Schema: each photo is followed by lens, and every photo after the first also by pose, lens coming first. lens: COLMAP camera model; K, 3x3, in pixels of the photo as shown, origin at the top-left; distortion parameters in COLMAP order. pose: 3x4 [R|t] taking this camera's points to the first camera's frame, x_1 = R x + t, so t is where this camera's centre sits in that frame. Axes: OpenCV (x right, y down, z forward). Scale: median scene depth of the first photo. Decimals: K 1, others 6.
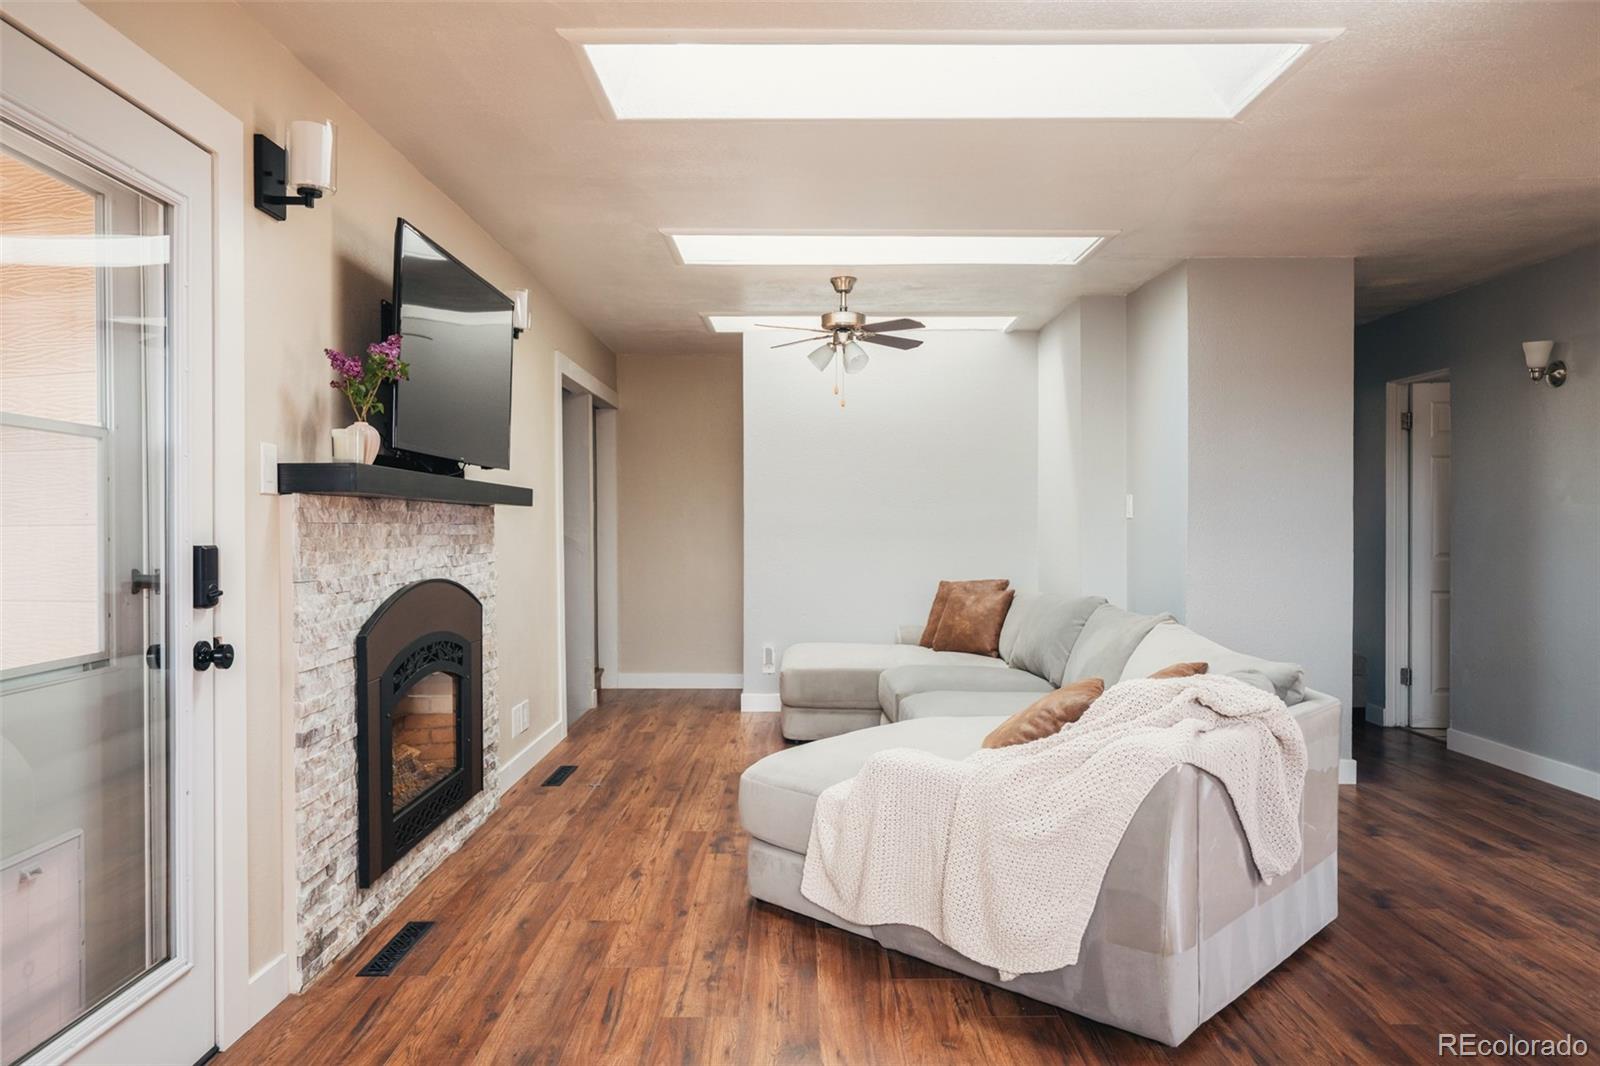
lens RADIAL K [[1087.0, 0, 800.0], [0, 1087.0, 533.0], [0, 0, 1]] dist [-0.003419, -0.001736]
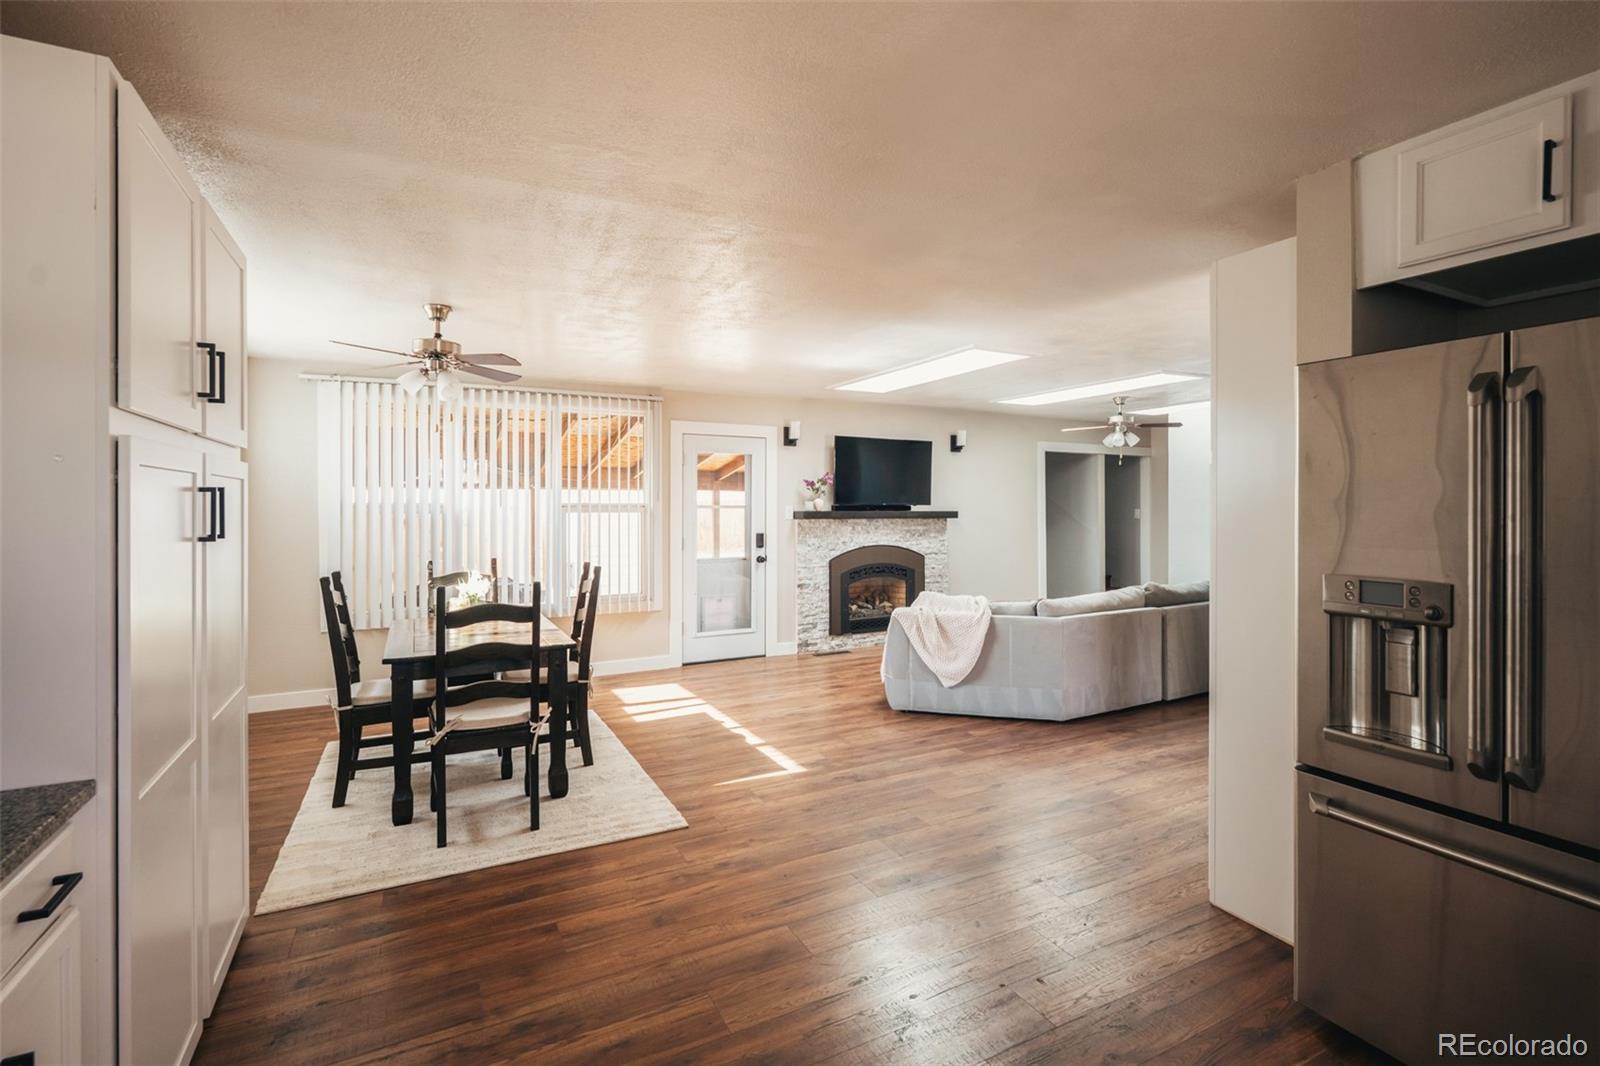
lens RADIAL K [[740.2, 0, 806.7], [0, 740.2, 505.9], [0, 0, 1]] dist [0.000684, 0.000193]
pose [[0.474117, 0.002094, -0.880460, 1.606732], [-0.007842, 0.999968, -0.001844, -0.070325], [0.880427, 0.007779, 0.474118, -0.157822]]
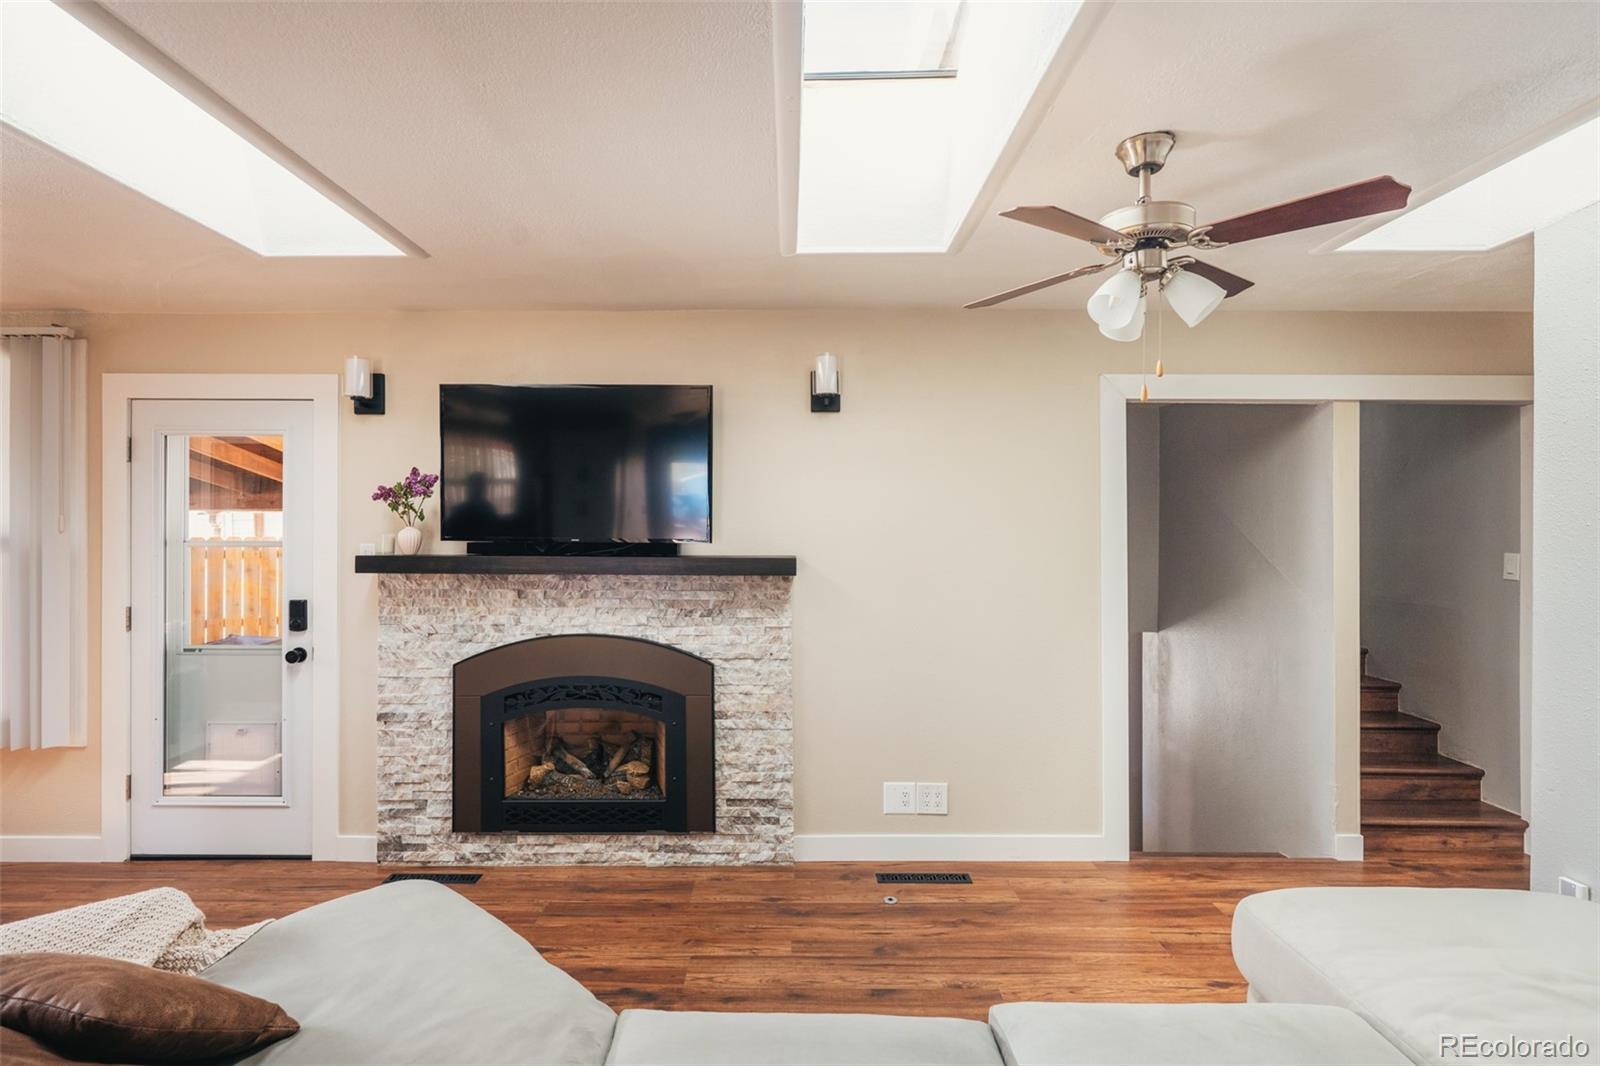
lens RADIAL K [[804.7, 0, 787.8], [0, 804.7, 530.9], [0, 0, 1]] dist [-0.000876, 0.000074]
pose [[-0.004153, 0.003446, -0.999985, 0.724664], [-0.010125, 0.999943, 0.003488, -0.101493], [0.999940, 0.010140, -0.004117, 1.486032]]
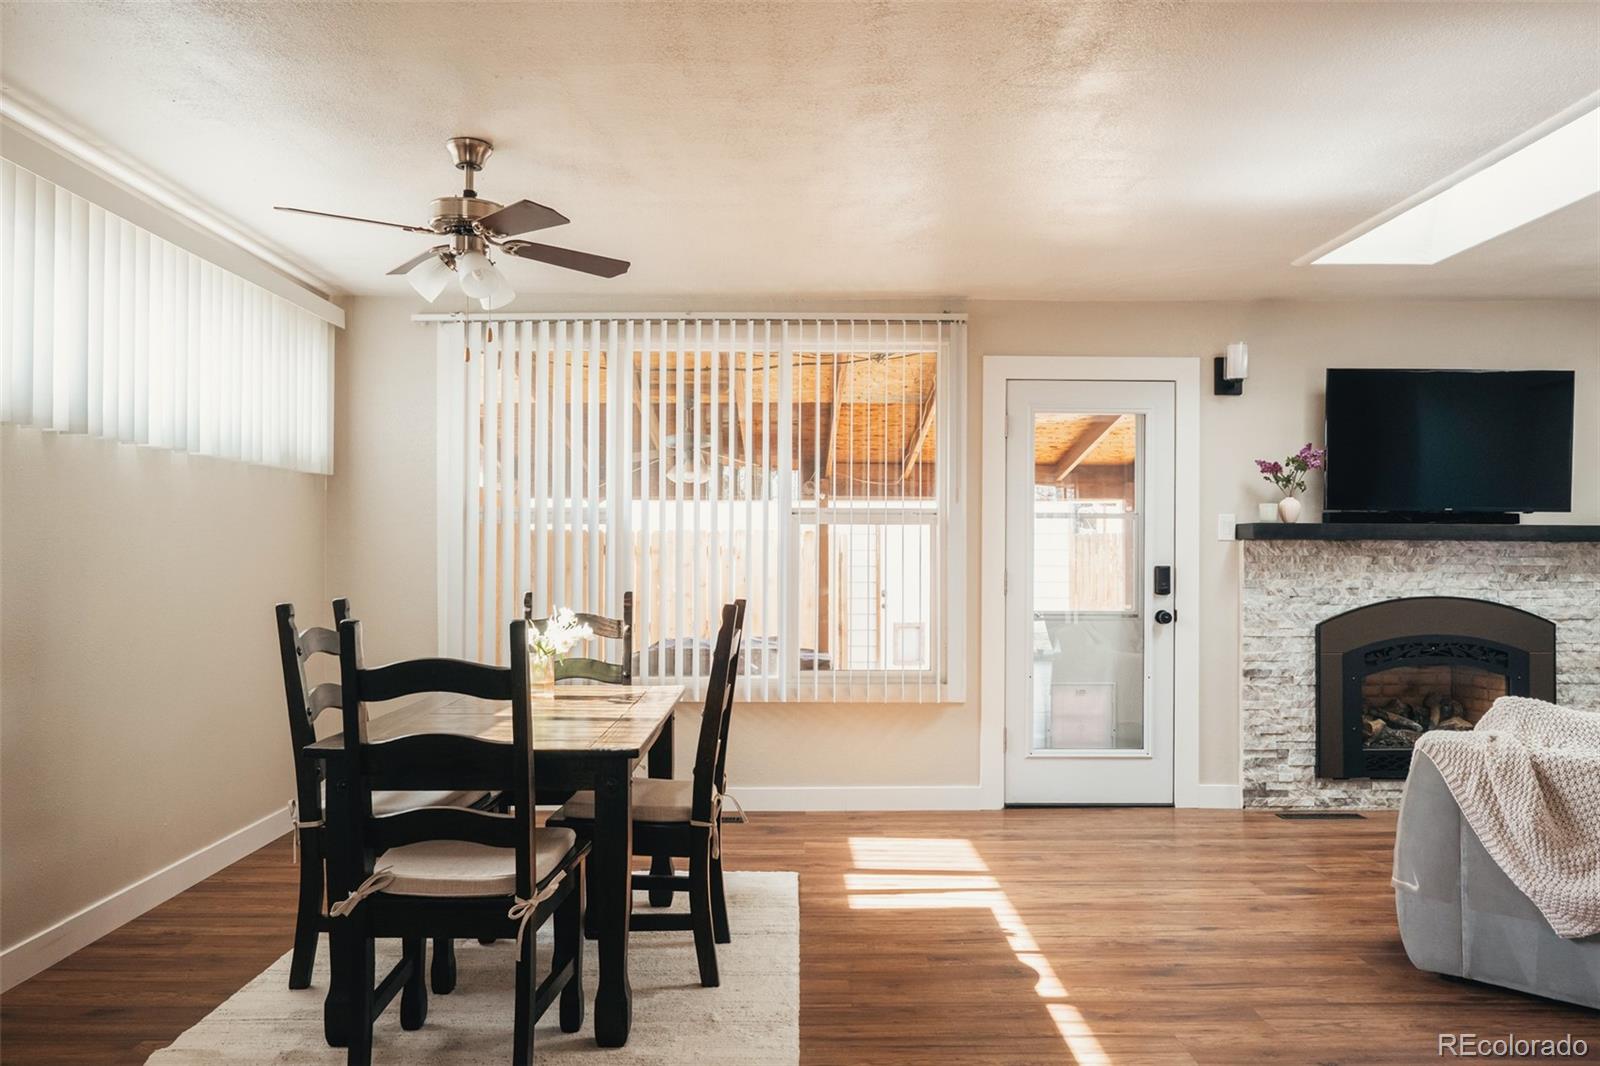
lens RADIAL K [[1128.9, 0, 795.8], [0, 1128.9, 543.0], [0, 0, 1]] dist [0.002408, -0.001369]
pose [[0.014777, -0.001419, -0.999890, 1.316942], [-0.010233, 0.999946, -0.001571, -0.018389], [0.999838, 0.010255, 0.014762, 0.182882]]
